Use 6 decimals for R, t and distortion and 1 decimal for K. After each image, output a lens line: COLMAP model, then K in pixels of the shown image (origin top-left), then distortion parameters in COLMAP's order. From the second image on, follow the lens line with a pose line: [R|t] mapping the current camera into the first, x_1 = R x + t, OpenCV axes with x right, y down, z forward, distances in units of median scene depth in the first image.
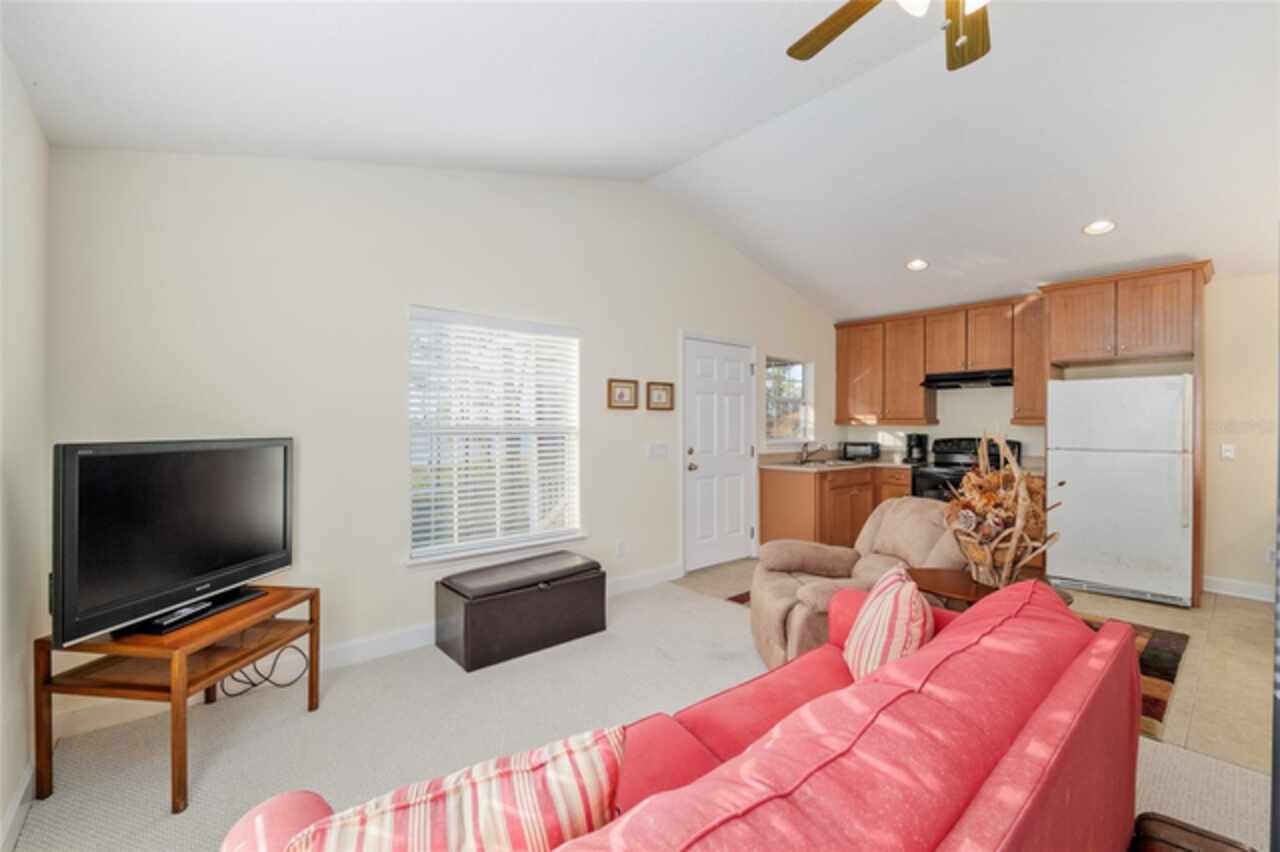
lens RADIAL K [[533.3, 0, 641.6], [0, 533.3, 428.0], [0, 0, 1]] dist [-0.002197, -0.000149]
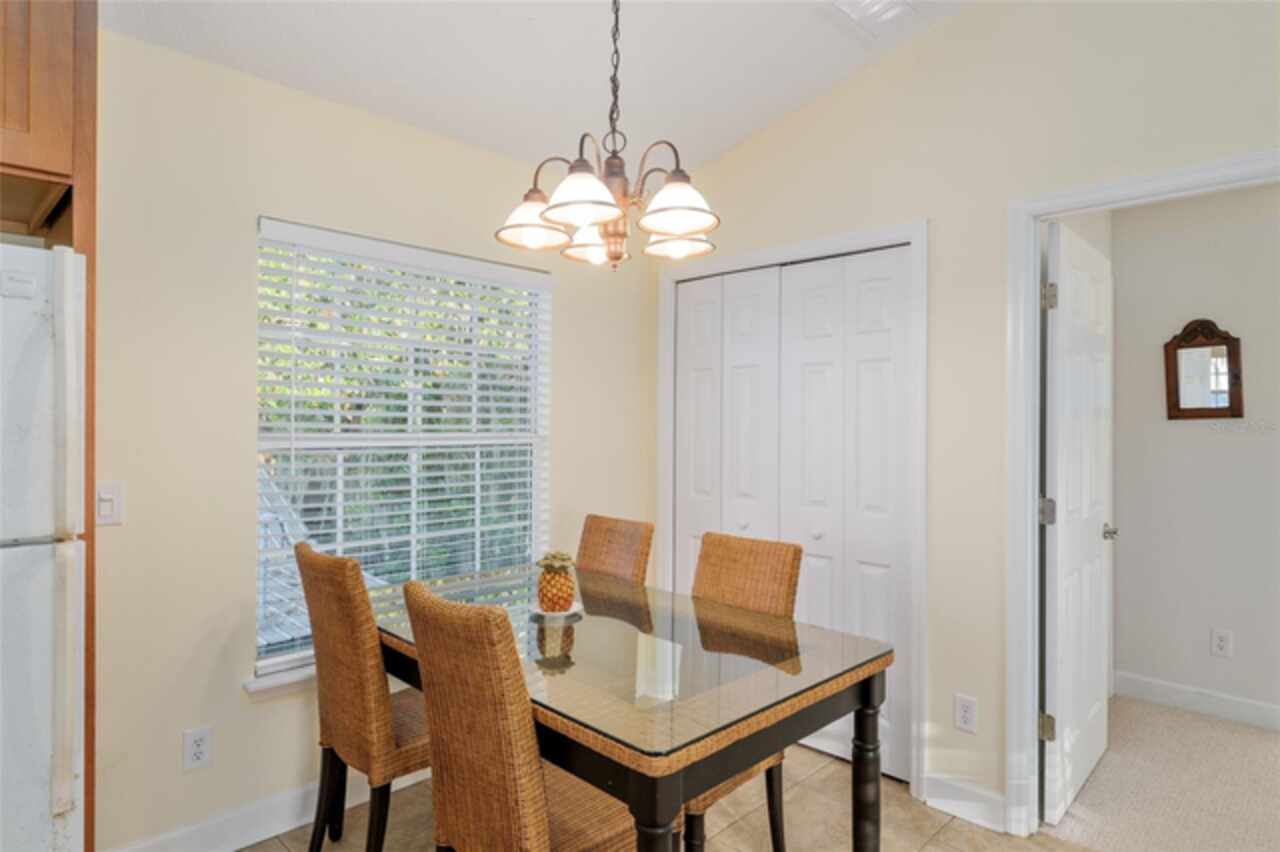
lens RADIAL K [[713.4, 0, 640.1], [0, 713.4, 419.4], [0, 0, 1]] dist [-0.002385, 0.001709]
pose [[-0.069972, 0.003408, 0.997543, 0.468515], [0.002878, 0.999991, -0.003214, -0.008865], [-0.997545, 0.002646, -0.069981, 0.532427]]
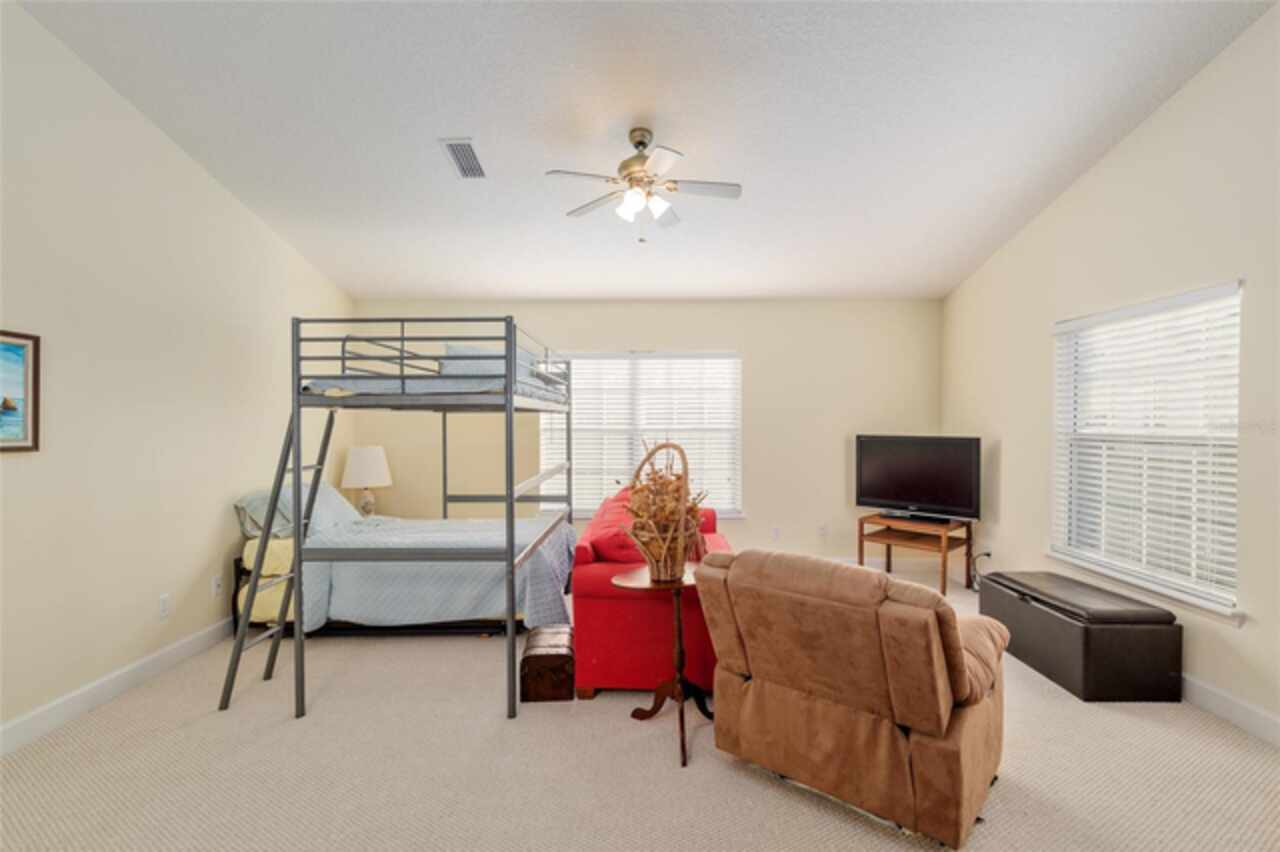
lens RADIAL K [[591.7, 0, 639.4], [0, 591.7, 429.3], [0, 0, 1]] dist [-0.002661, 0.000180]
pose [[-0.668420, 0.008342, -0.743737, 0.642723], [-0.009245, 0.999767, 0.019523, -0.014977], [0.743726, 0.019925, -0.668187, 0.710649]]
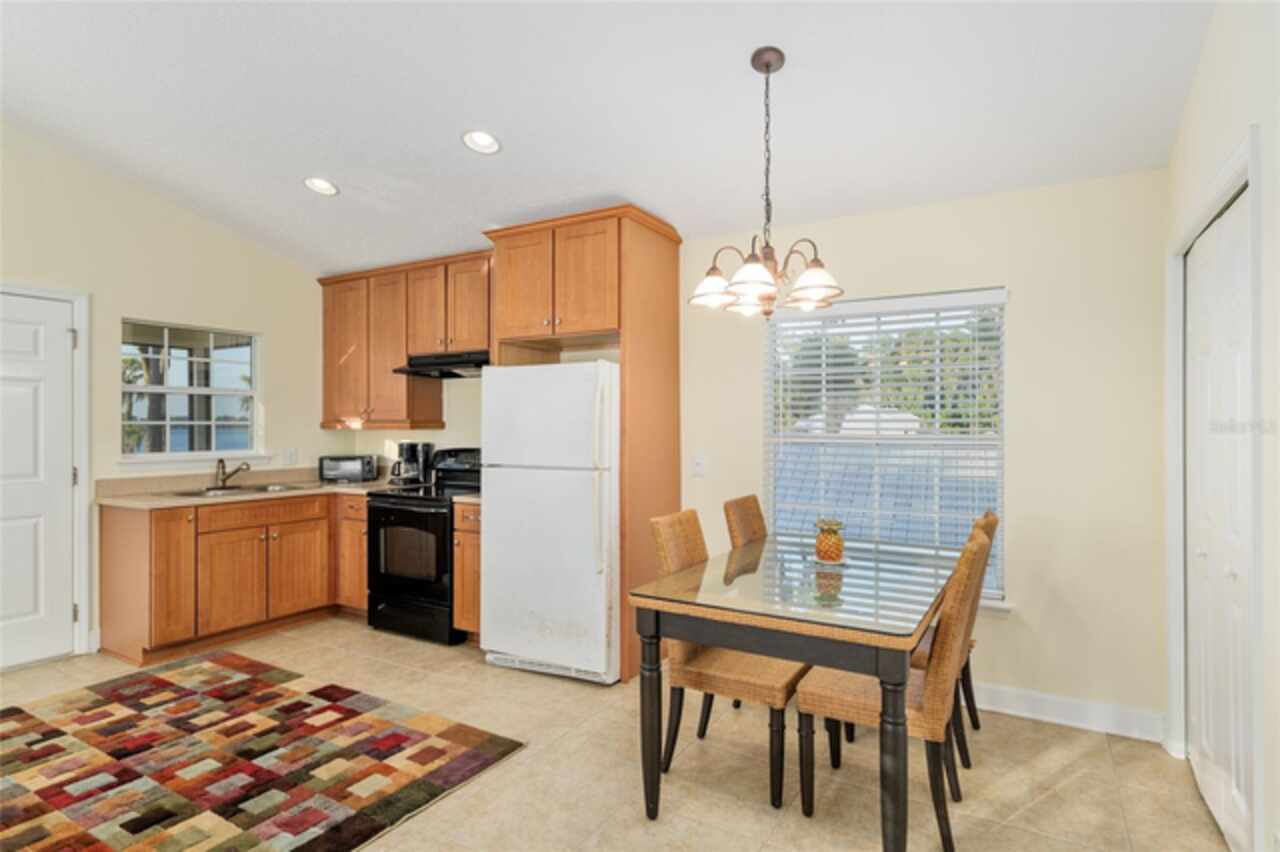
lens RADIAL K [[684.3, 0, 643.6], [0, 684.3, 420.1], [0, 0, 1]] dist [0.003694, 0.002789]
pose [[0.947711, 0.001880, 0.319125, 0.570373], [0.003338, 0.999870, -0.015804, -0.003668], [-0.319113, 0.016043, 0.947581, 0.076635]]
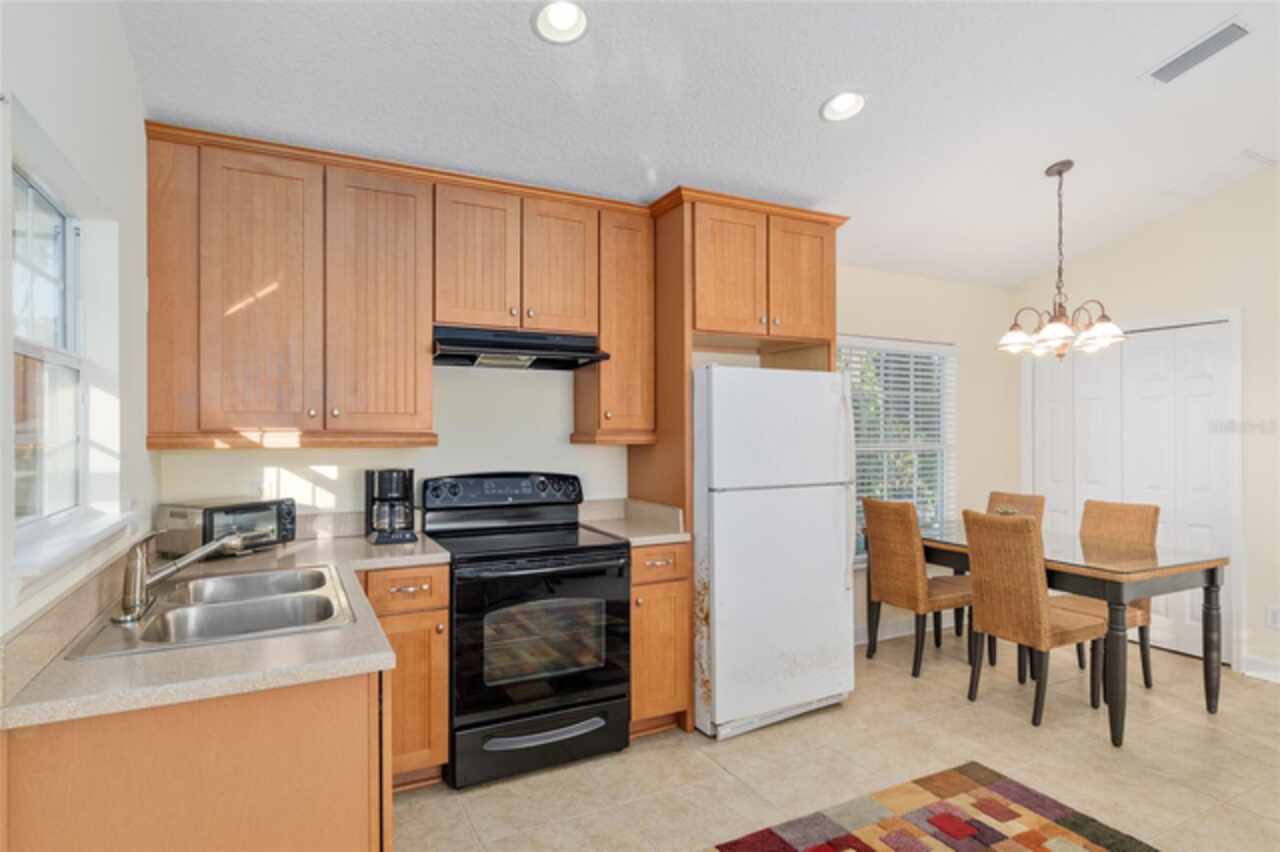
lens RADIAL K [[684.3, 0, 643.4], [0, 684.3, 430.9], [0, 0, 1]] dist [0.003694, 0.002789]
pose [[0.231712, 0.000411, 0.972784, 0.059872], [0.008937, 0.999957, -0.002551, -0.016714], [-0.972743, 0.009285, 0.231698, 0.765699]]
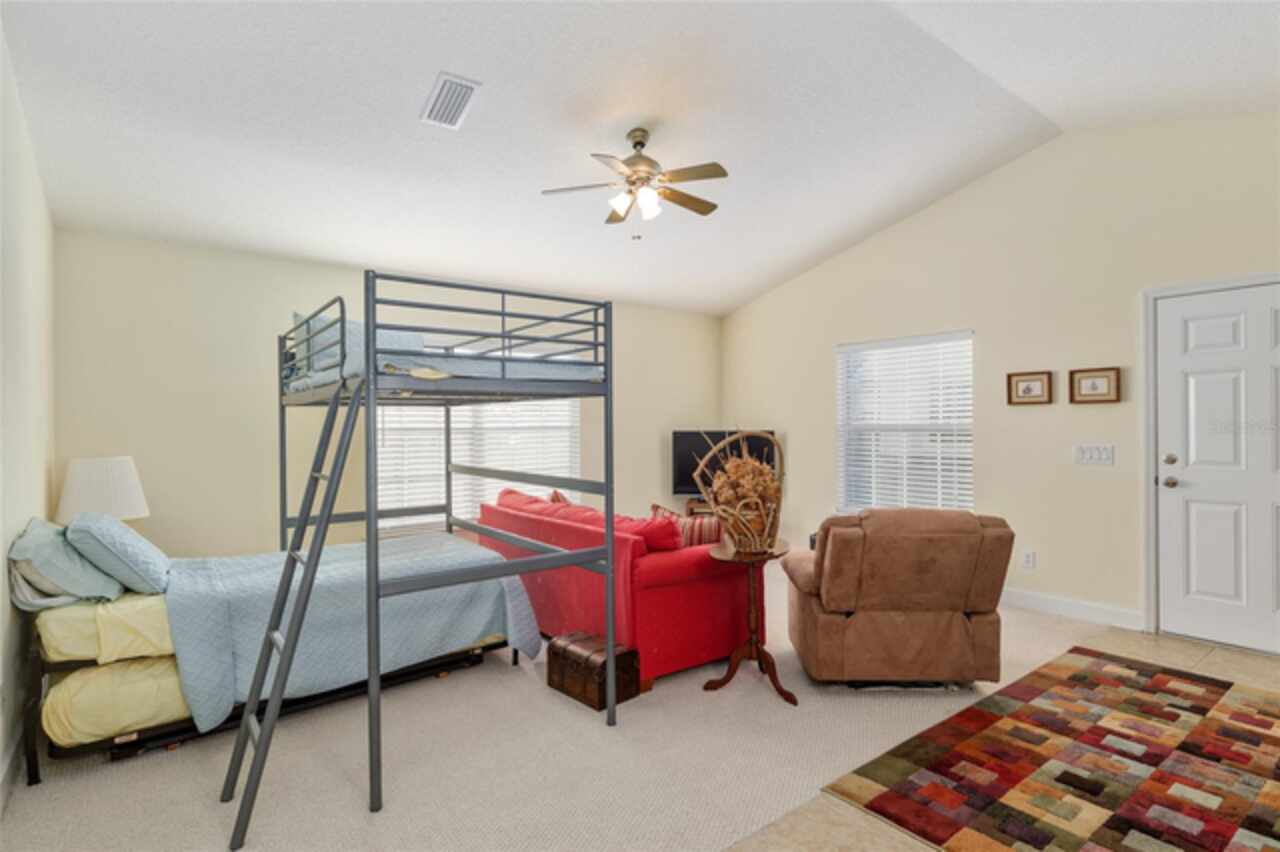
lens RADIAL K [[640.2, 0, 643.0], [0, 640.2, 426.9], [0, 0, 1]] dist [0.001091, 0.001003]
pose [[-0.056626, 0.001100, -0.998395, 0.869179], [-0.001687, 0.999998, 0.001197, 0.001320], [0.998394, 0.001752, -0.056624, 0.329737]]
